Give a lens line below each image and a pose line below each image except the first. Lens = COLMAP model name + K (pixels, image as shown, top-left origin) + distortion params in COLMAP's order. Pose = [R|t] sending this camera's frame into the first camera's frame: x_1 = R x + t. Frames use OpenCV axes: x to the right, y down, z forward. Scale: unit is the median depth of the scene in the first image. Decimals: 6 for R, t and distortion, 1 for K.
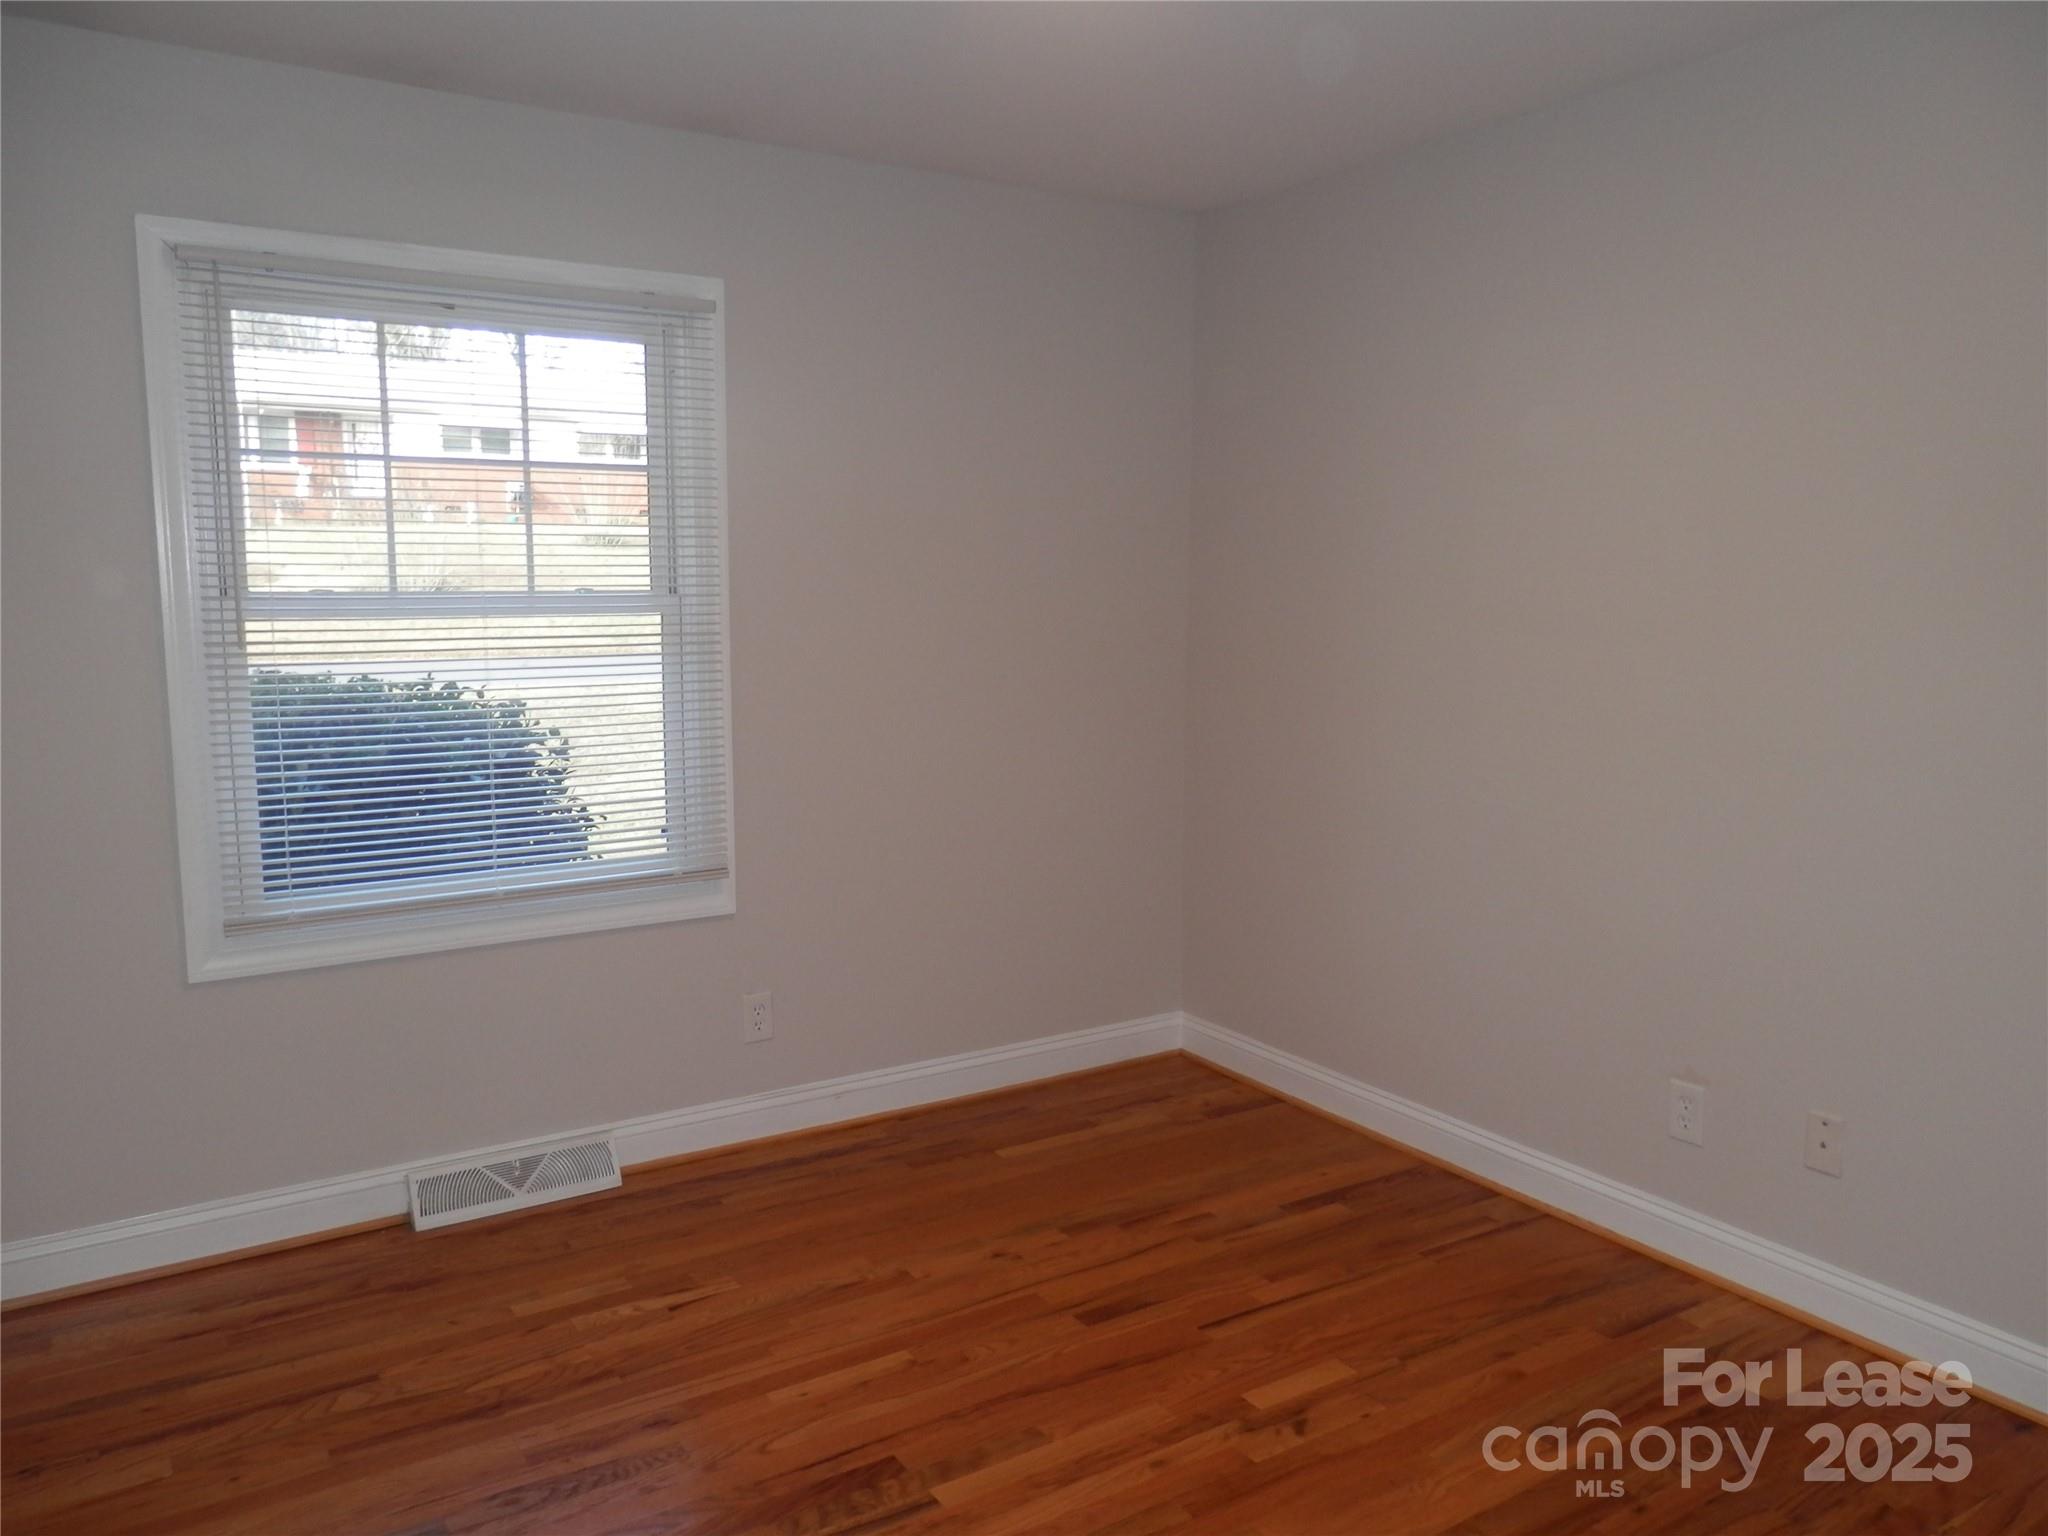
lens RADIAL K [[1441.3, 0, 1026.2], [0, 1441.3, 718.1], [0, 0, 1]] dist [0.007375, 0.003708]
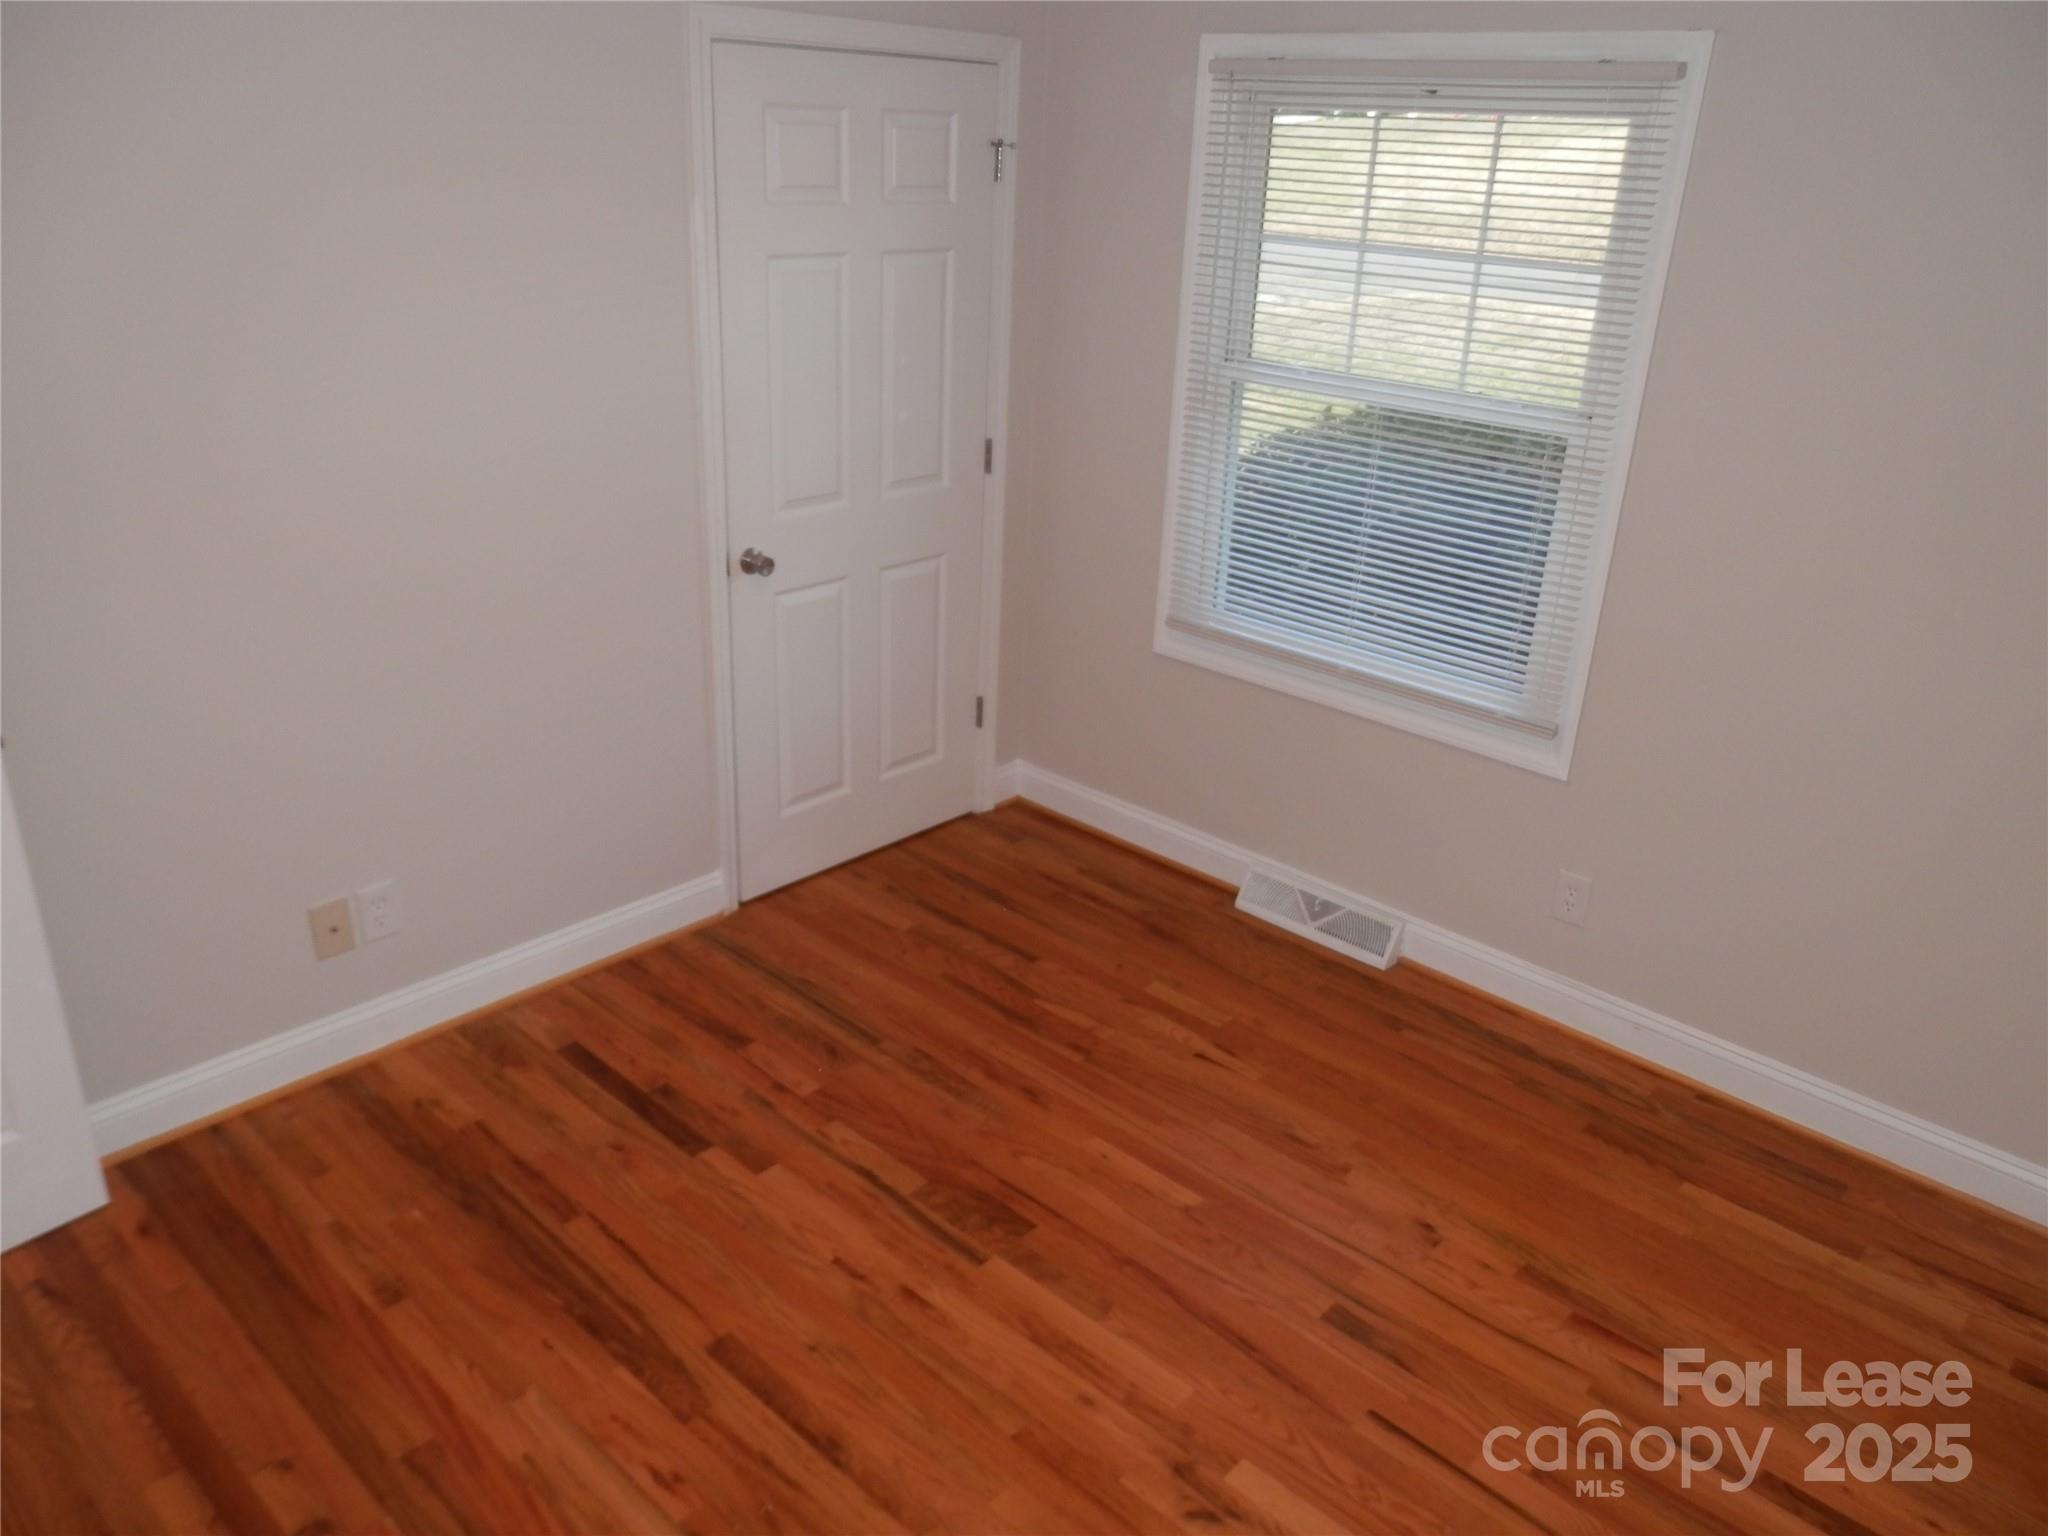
lens RADIAL K [[1447.8, 0, 1028.9], [0, 1447.8, 710.7], [0, 0, 1]] dist [-0.002270, -0.001104]
pose [[0.300877, 0.356741, -0.884426, 0.582144], [-0.151364, 0.933507, 0.325045, -0.180294], [0.941574, 0.036072, 0.334868, 0.451022]]
